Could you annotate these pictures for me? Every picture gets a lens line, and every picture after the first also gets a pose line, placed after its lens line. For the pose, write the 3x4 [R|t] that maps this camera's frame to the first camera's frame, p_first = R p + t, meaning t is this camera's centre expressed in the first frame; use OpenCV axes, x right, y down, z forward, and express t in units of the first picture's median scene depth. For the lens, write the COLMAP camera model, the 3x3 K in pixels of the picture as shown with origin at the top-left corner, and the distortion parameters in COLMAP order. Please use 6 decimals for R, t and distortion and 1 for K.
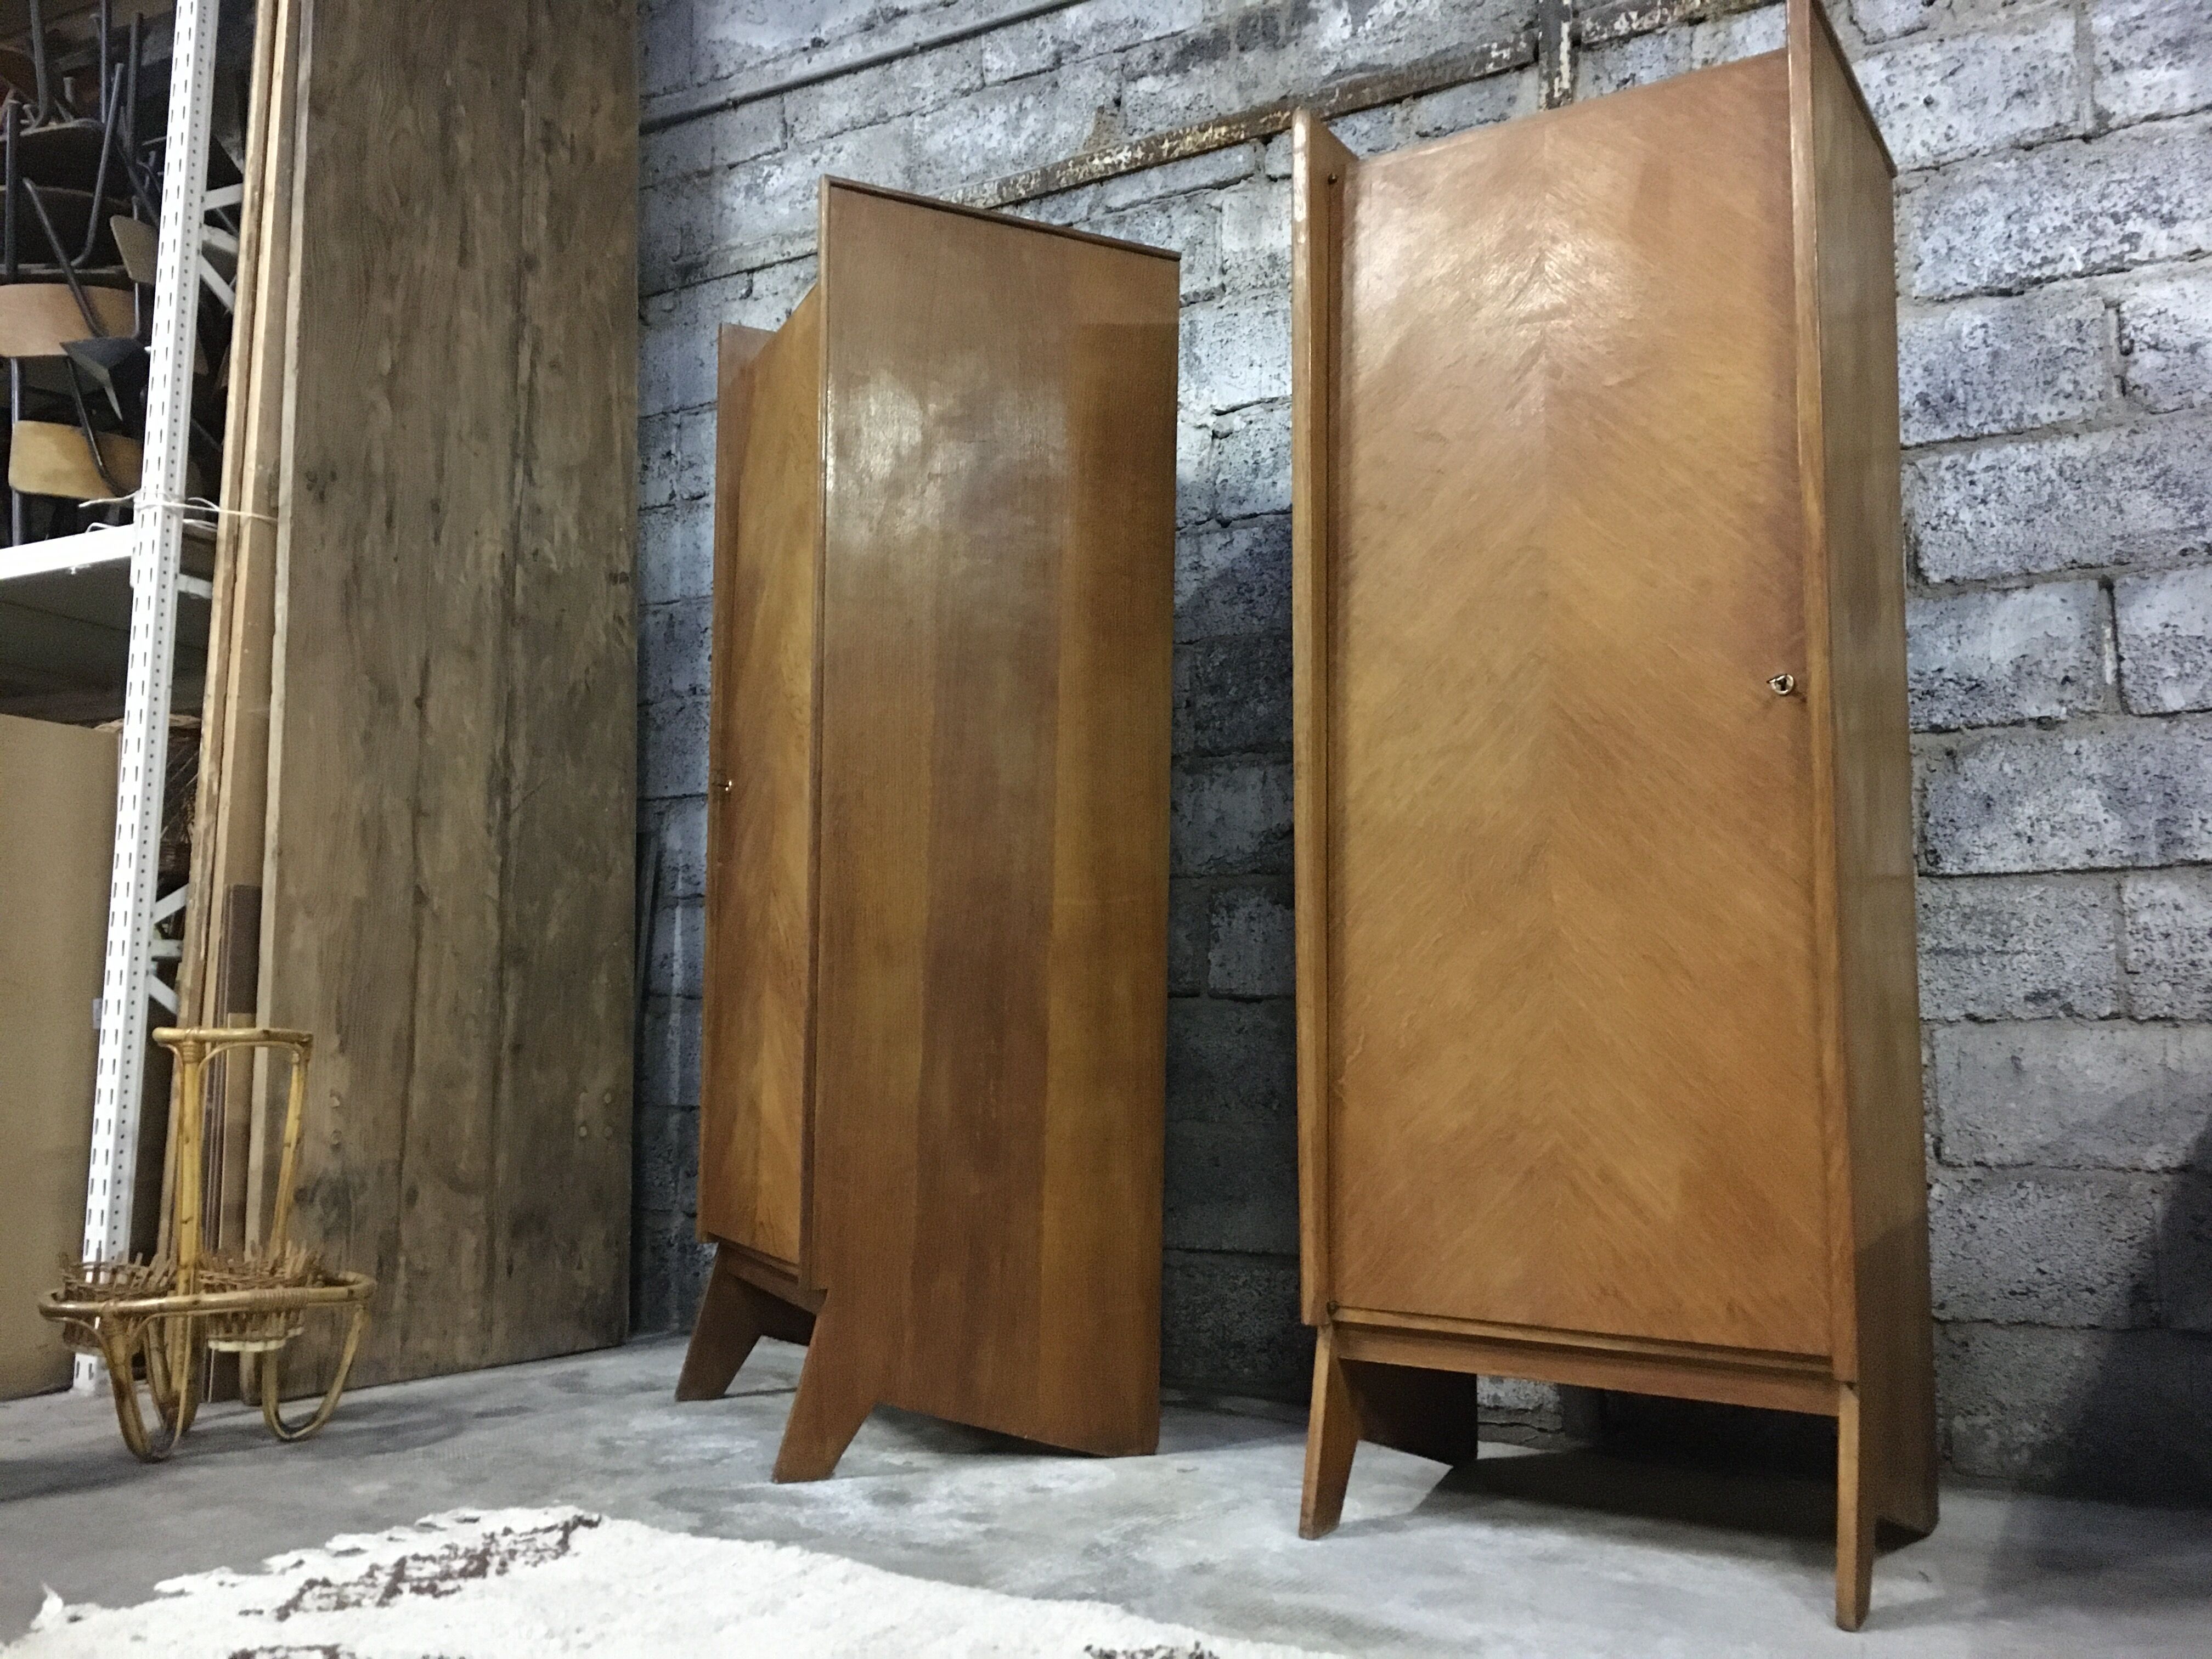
lens RADIAL K [[1884.0, 0, 1100.6], [0, 1884.0, 827.5], [0, 0, 1]] dist [0.085260, -0.120664]
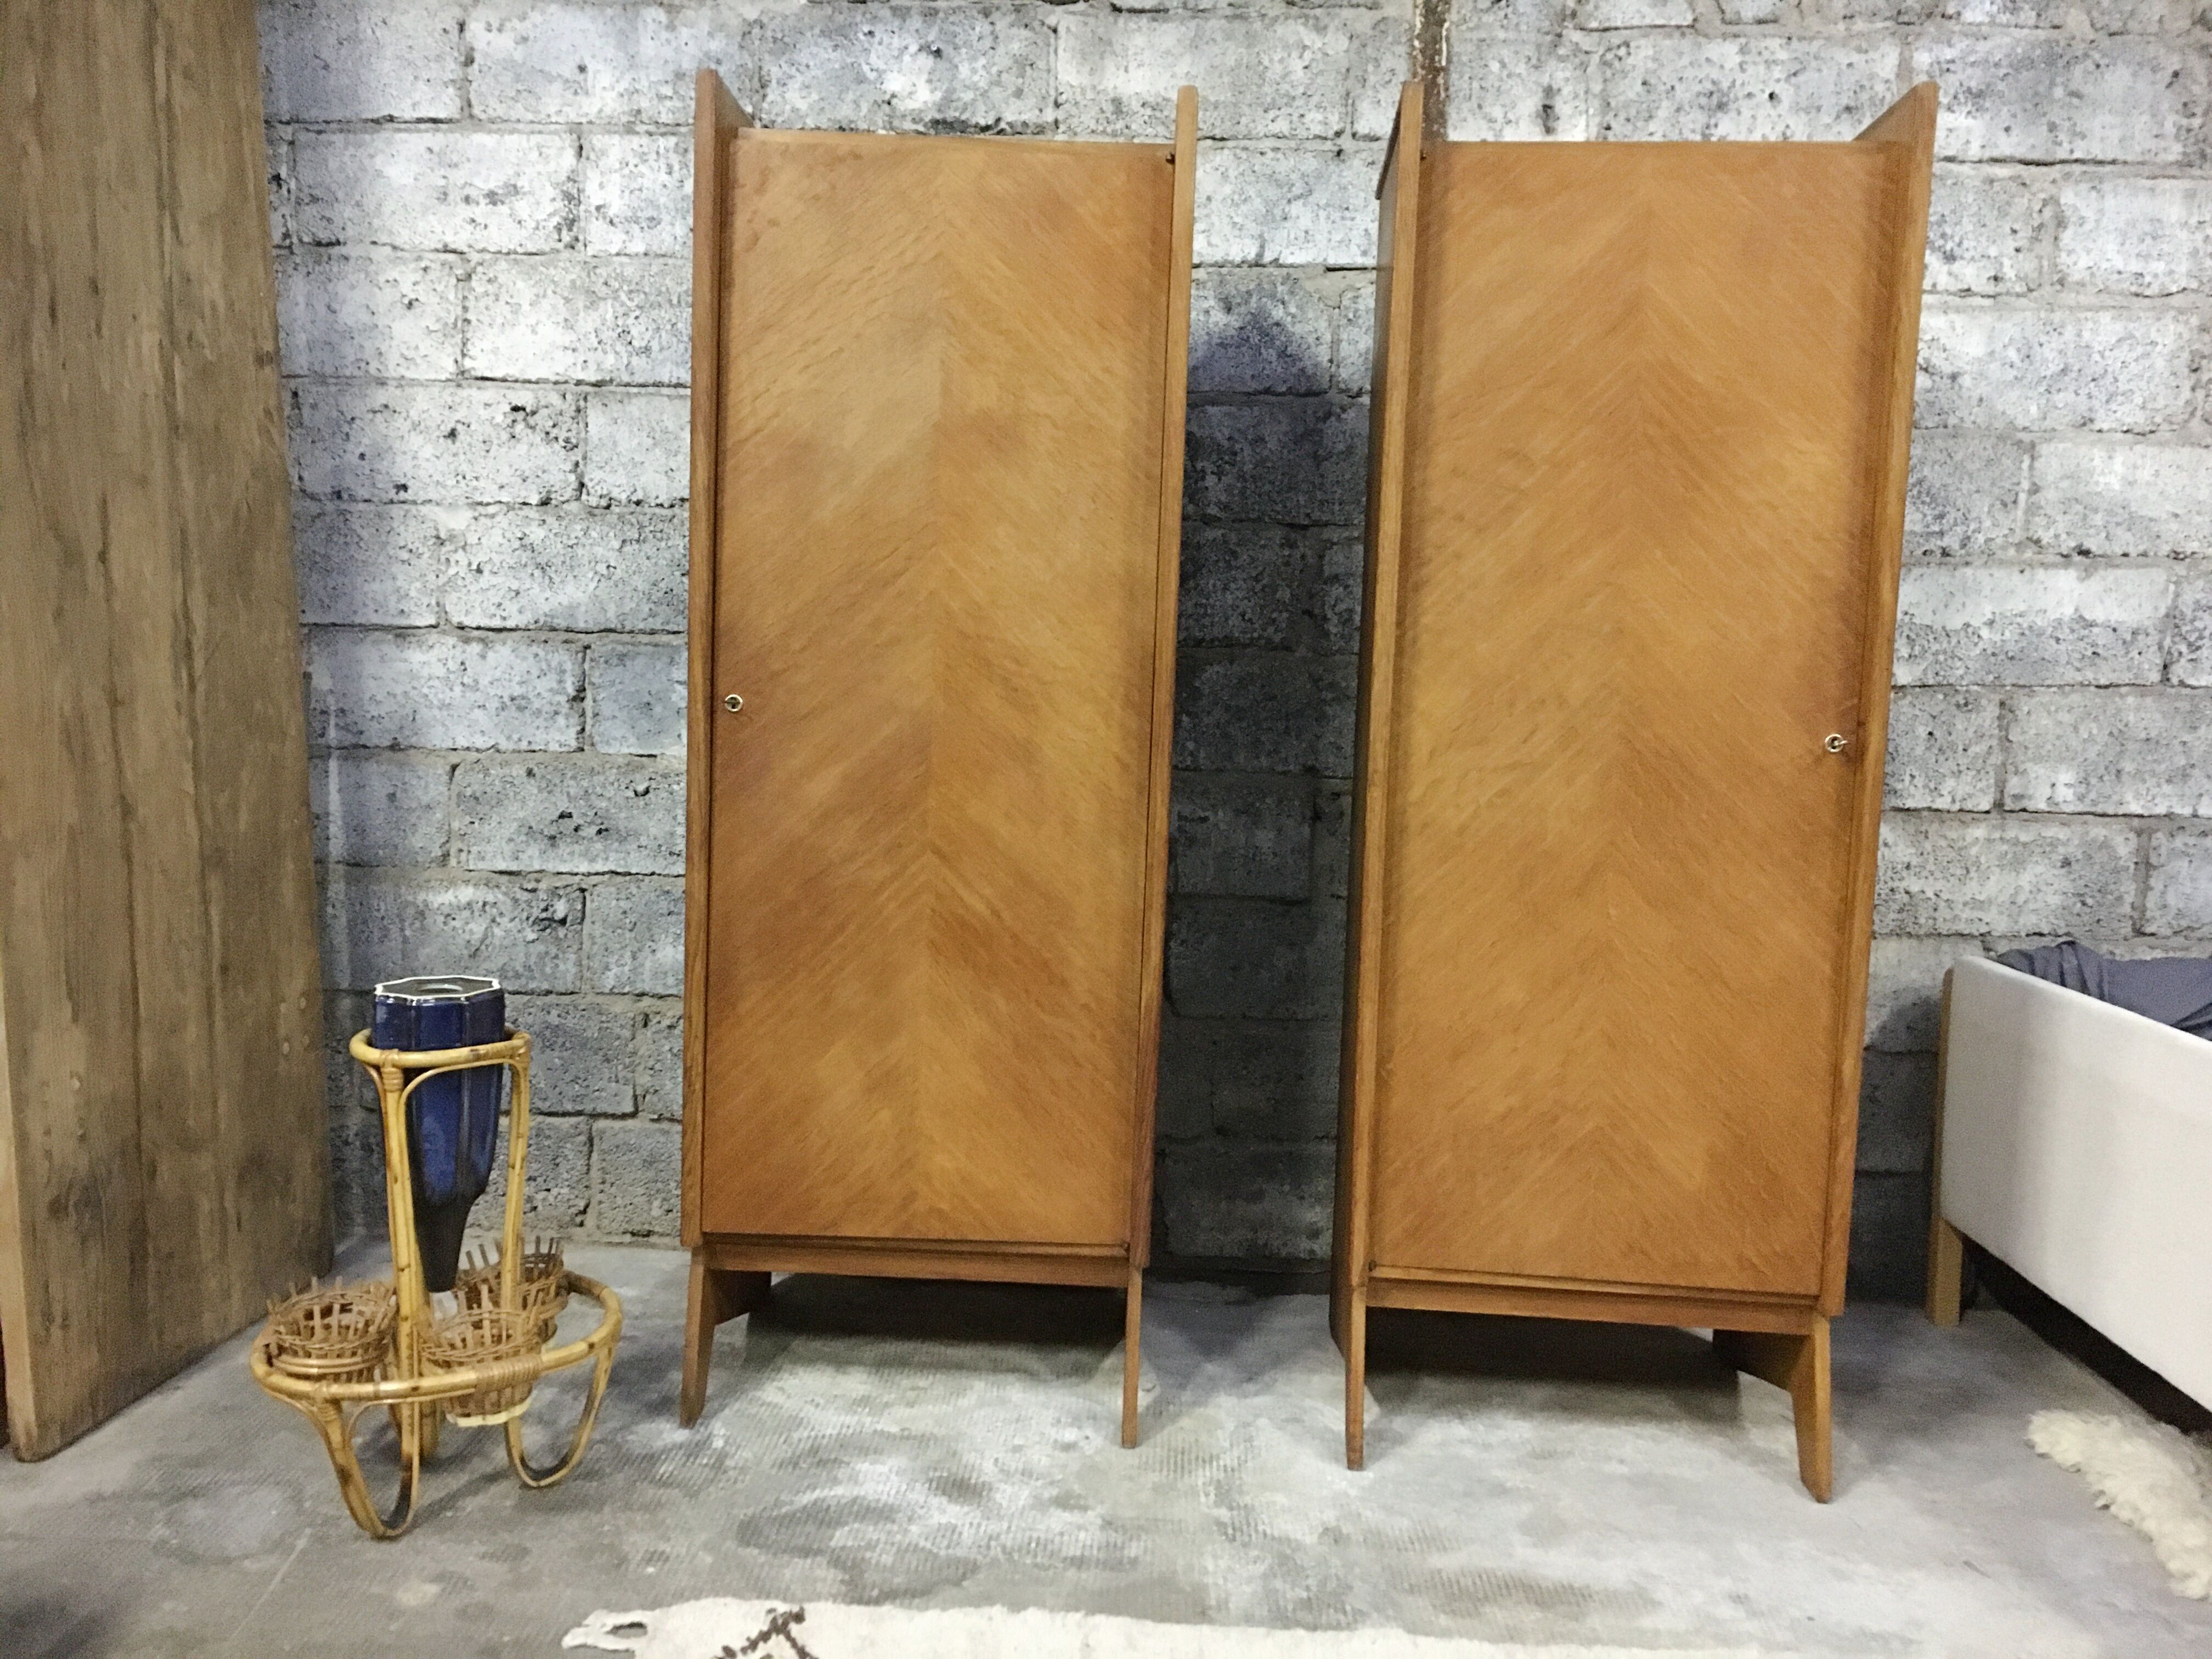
lens RADIAL K [[1879.8, 0, 1101.7], [0, 1879.8, 827.6], [0, 0, 1]] dist [0.089769, -0.126475]
pose [[0.889381, -0.032554, 0.456007, -0.432720], [-0.069989, 0.976008, 0.206180, -0.178854], [-0.451778, -0.215288, 0.865764, 0.150492]]
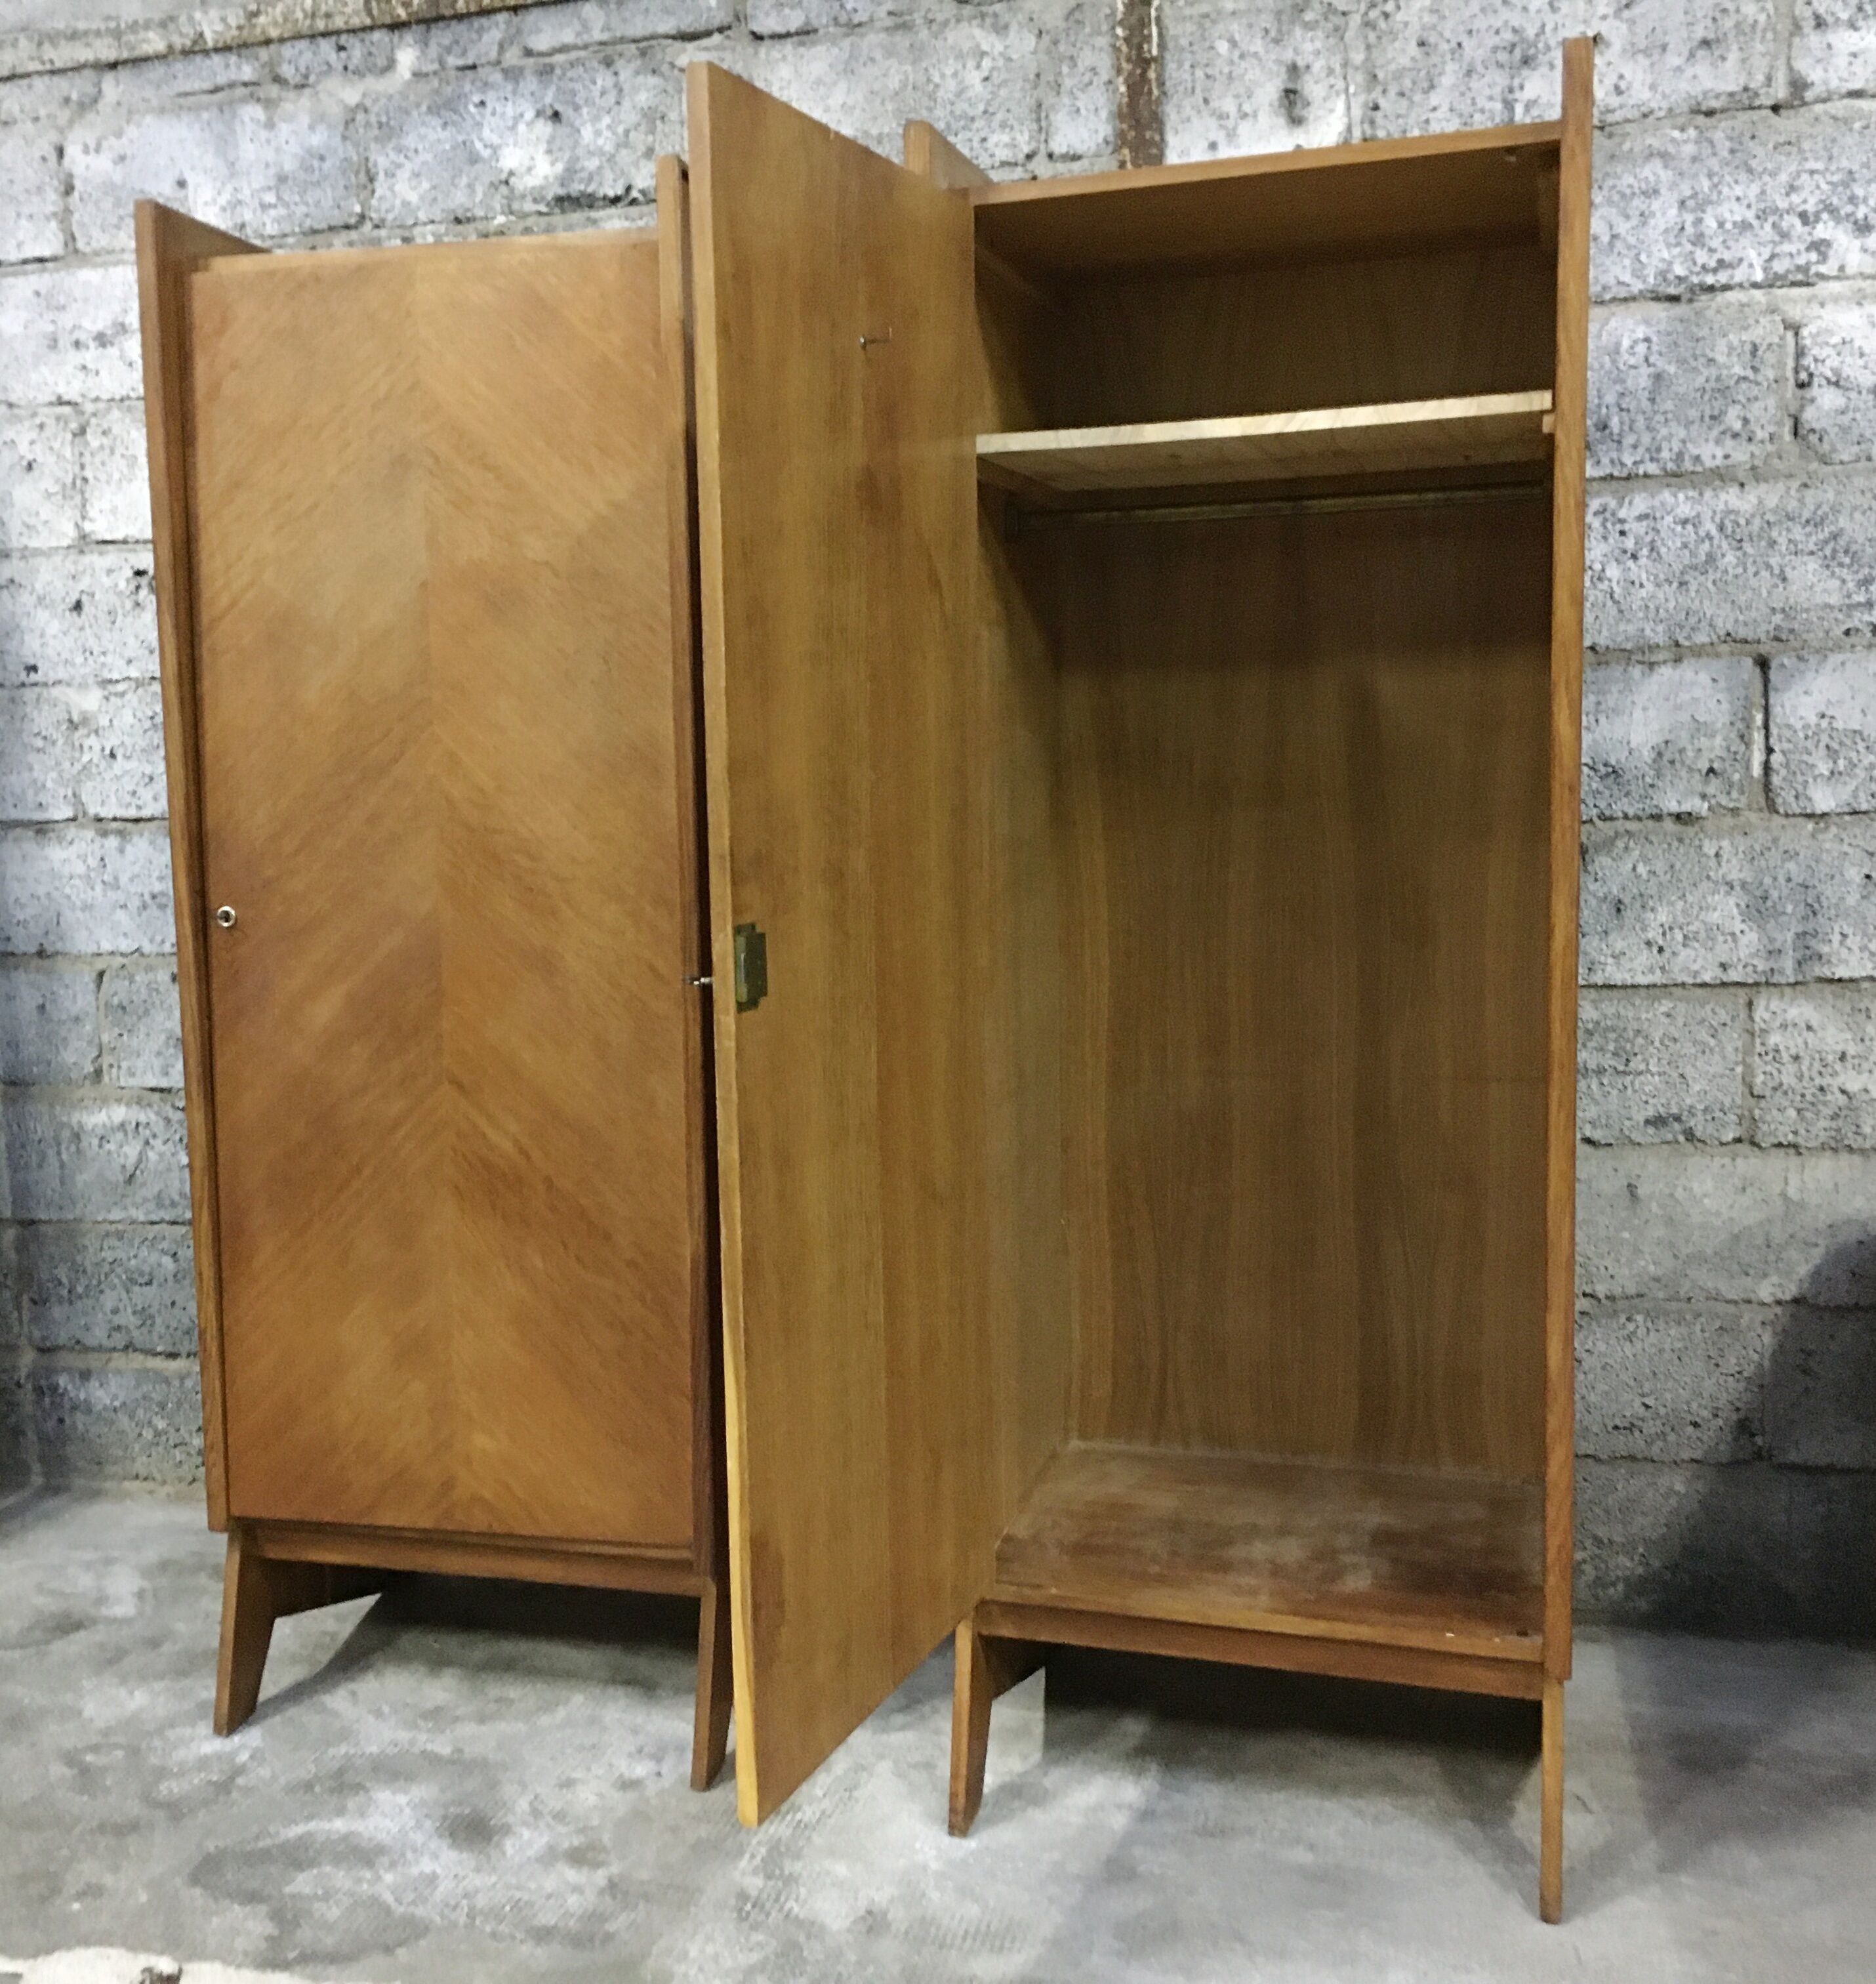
lens RADIAL K [[2250.3, 0, 780.5], [0, 2250.3, 989.8], [0, 0, 1]] dist [0.096278, -0.141934]
pose [[0.974438, -0.065480, 0.214903, -0.149705], [0.014161, 0.972582, 0.232130, -0.226575], [-0.224210, -0.223153, 0.948648, 0.064727]]
